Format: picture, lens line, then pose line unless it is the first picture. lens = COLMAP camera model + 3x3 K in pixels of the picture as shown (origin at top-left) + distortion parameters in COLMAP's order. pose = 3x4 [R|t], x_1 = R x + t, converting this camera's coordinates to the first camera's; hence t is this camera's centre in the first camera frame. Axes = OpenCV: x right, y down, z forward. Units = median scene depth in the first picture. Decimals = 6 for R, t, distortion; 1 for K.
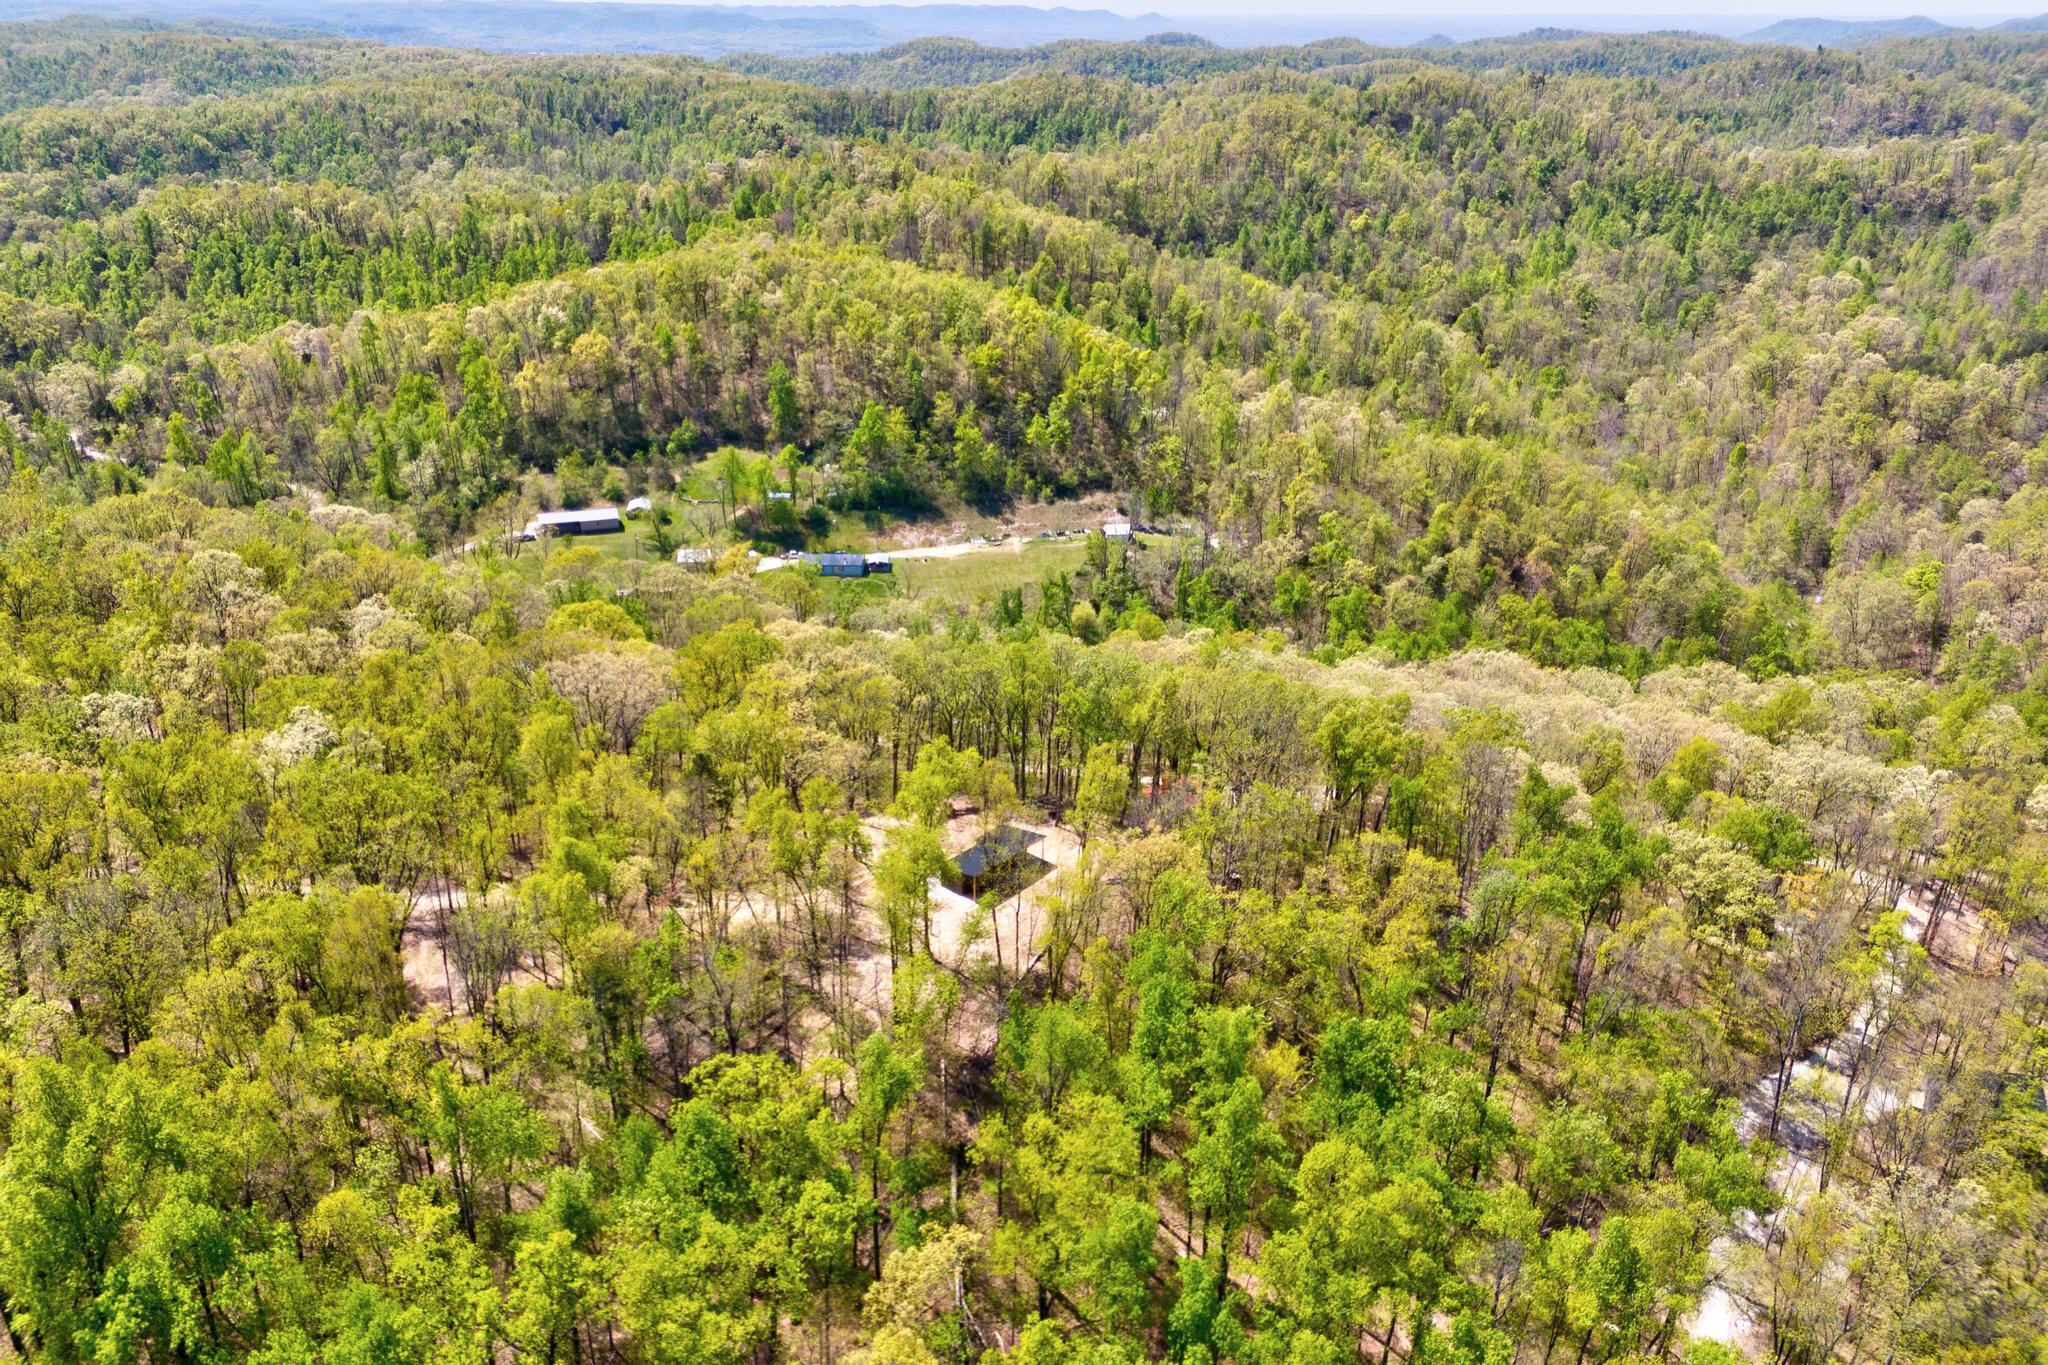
lens RADIAL K [[1392.4, 0, 1024.0], [0, 1392.4, 682.5], [0, 0, 1]] dist [0.042040, -0.211027]
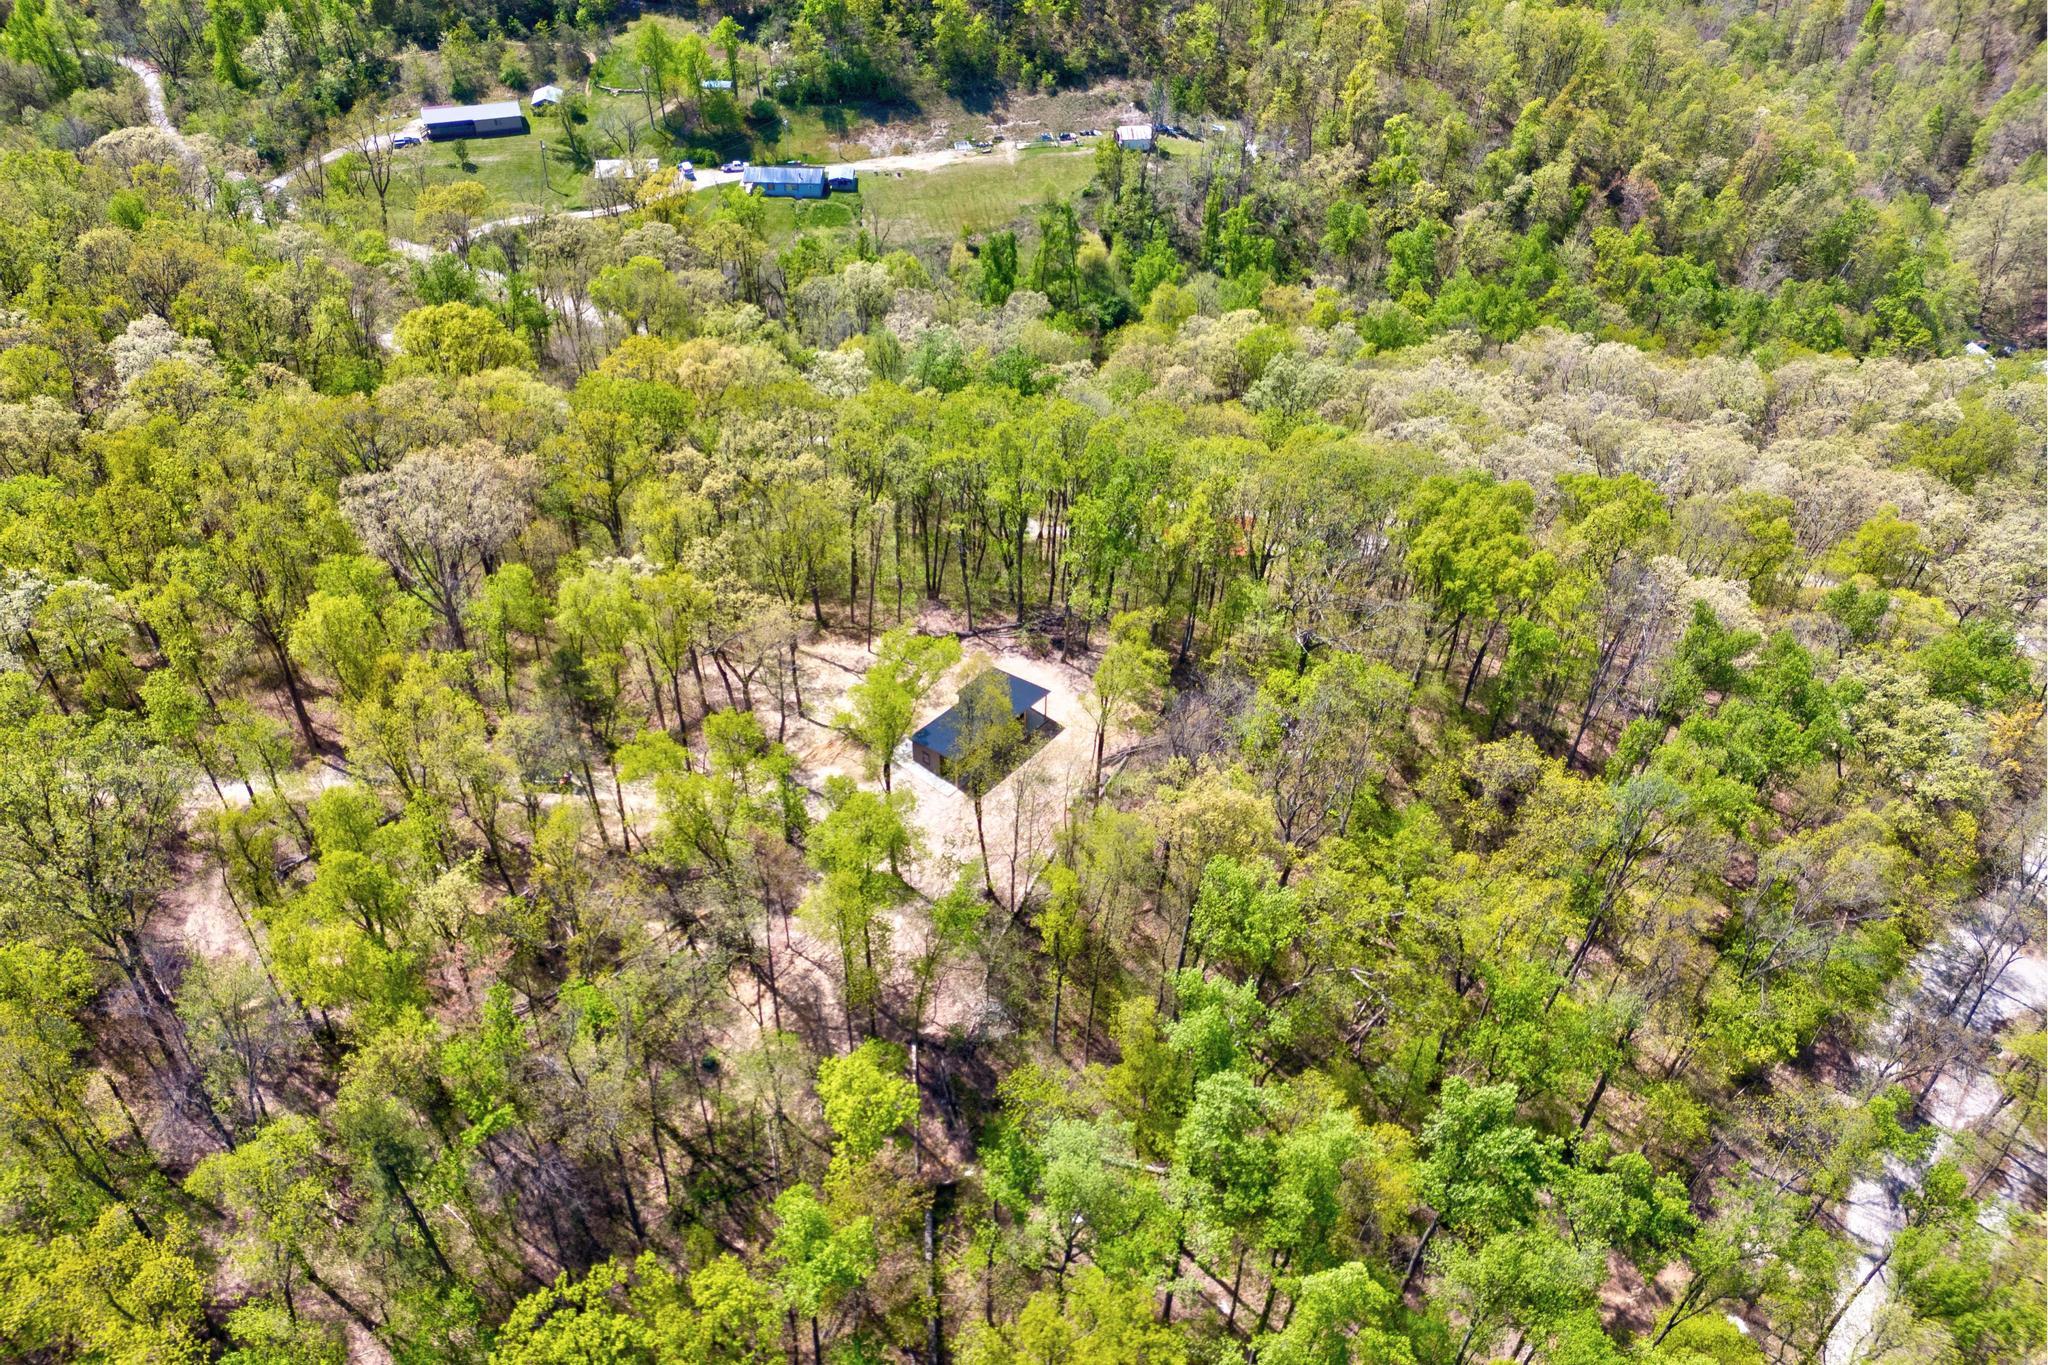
lens RADIAL K [[1406.3, 0, 1024.0], [0, 1406.3, 682.5], [0, 0, 1]] dist [0.002900, -0.030507]
pose [[0.999972, 0.005986, 0.004408, 0.000873], [-0.007042, 0.952811, 0.303484, -0.052221], [-0.002383, -0.303506, 0.952826, 0.119193]]
